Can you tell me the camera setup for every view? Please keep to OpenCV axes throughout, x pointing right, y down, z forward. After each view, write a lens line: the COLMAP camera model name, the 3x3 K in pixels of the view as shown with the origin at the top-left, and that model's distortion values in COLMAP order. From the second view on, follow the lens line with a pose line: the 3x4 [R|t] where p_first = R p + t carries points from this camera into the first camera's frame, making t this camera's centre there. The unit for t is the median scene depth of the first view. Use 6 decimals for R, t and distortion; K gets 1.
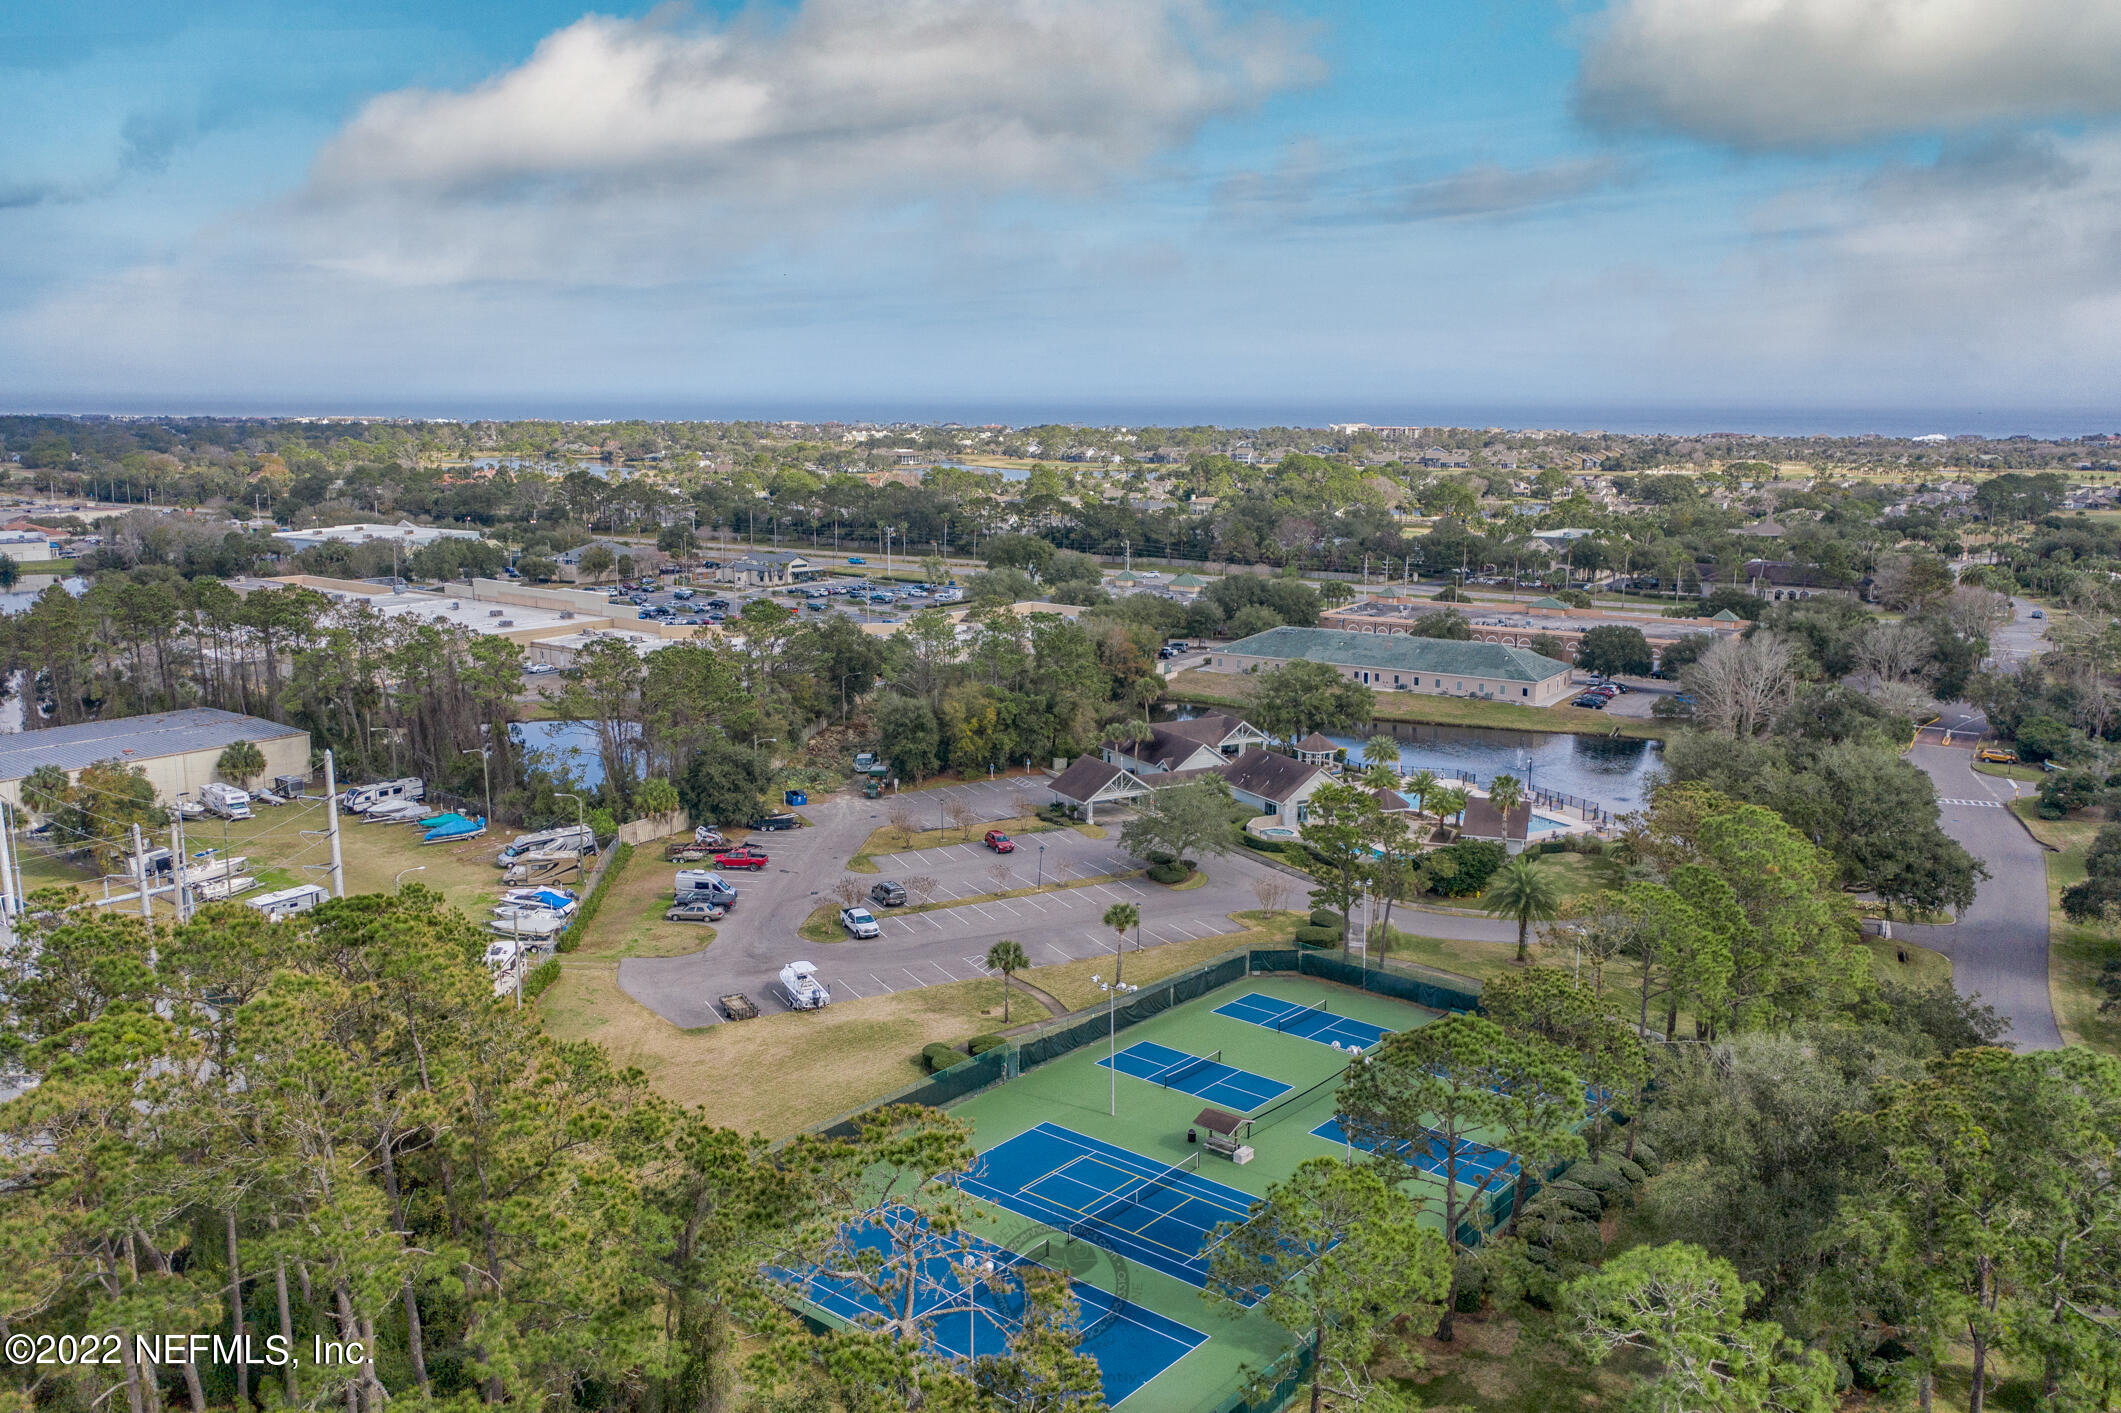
lens RADIAL K [[1702.3, 0, 1060.6], [0, 1702.3, 705.6], [0, 0, 1]] dist [0.000416, -0.004223]
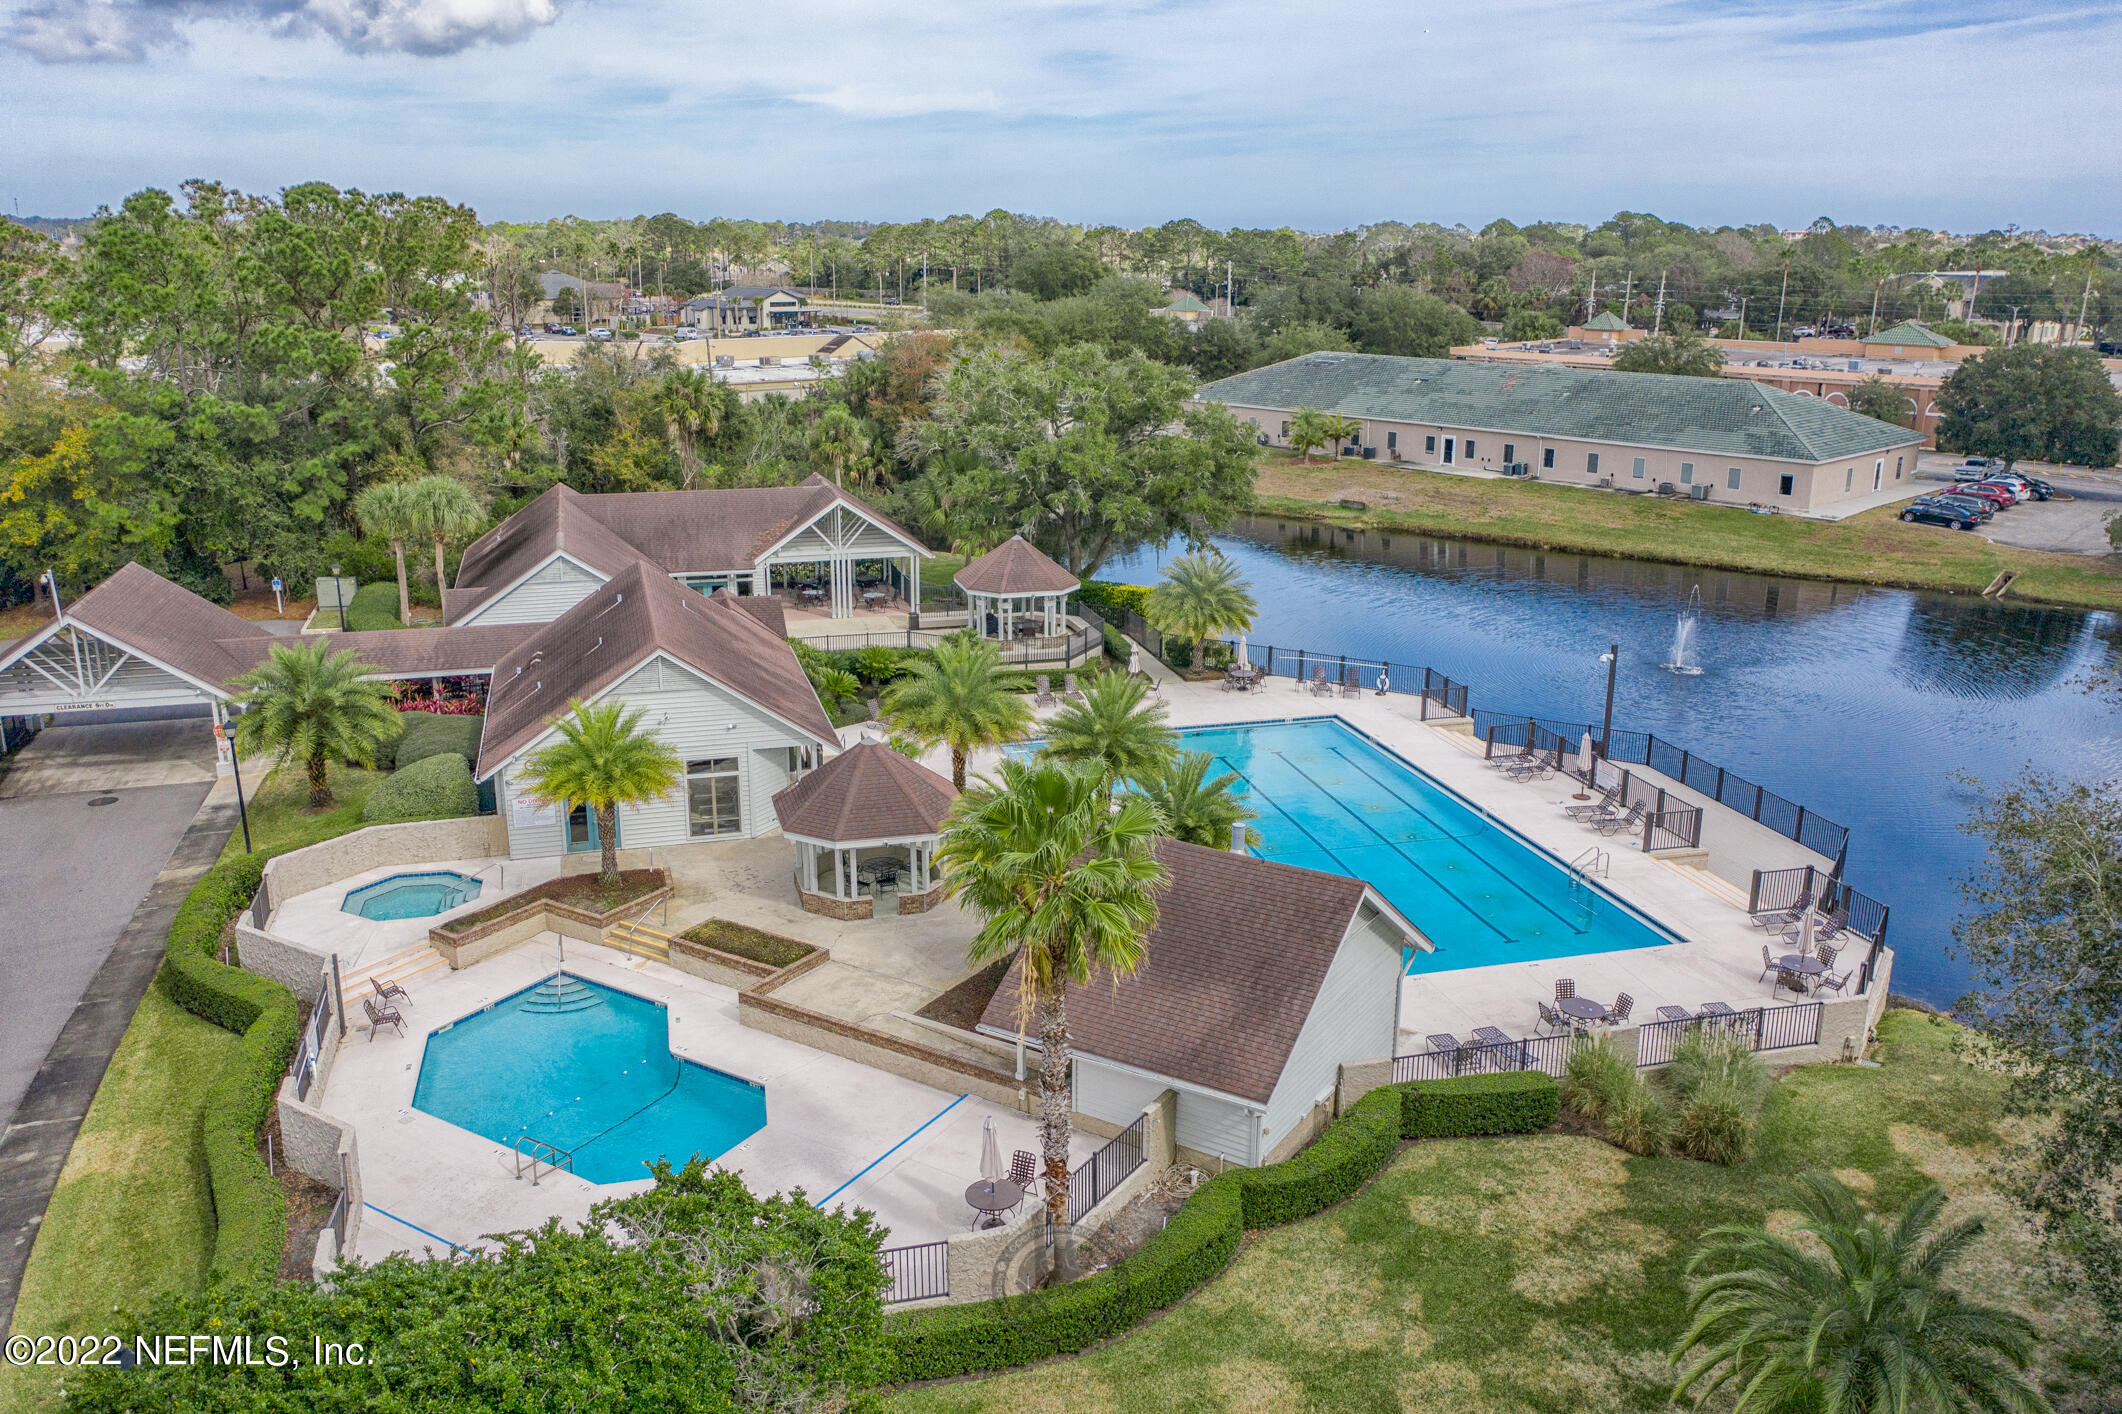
lens RADIAL K [[1703.1, 0, 1060.4], [0, 1703.1, 708.4], [0, 0, 1]] dist [0.000416, -0.004223]
pose [[0.976762, 0.058602, -0.206157, 0.178902], [-0.037742, 0.993892, 0.103705, 0.010203], [0.210975, -0.093515, 0.973008, 0.517974]]
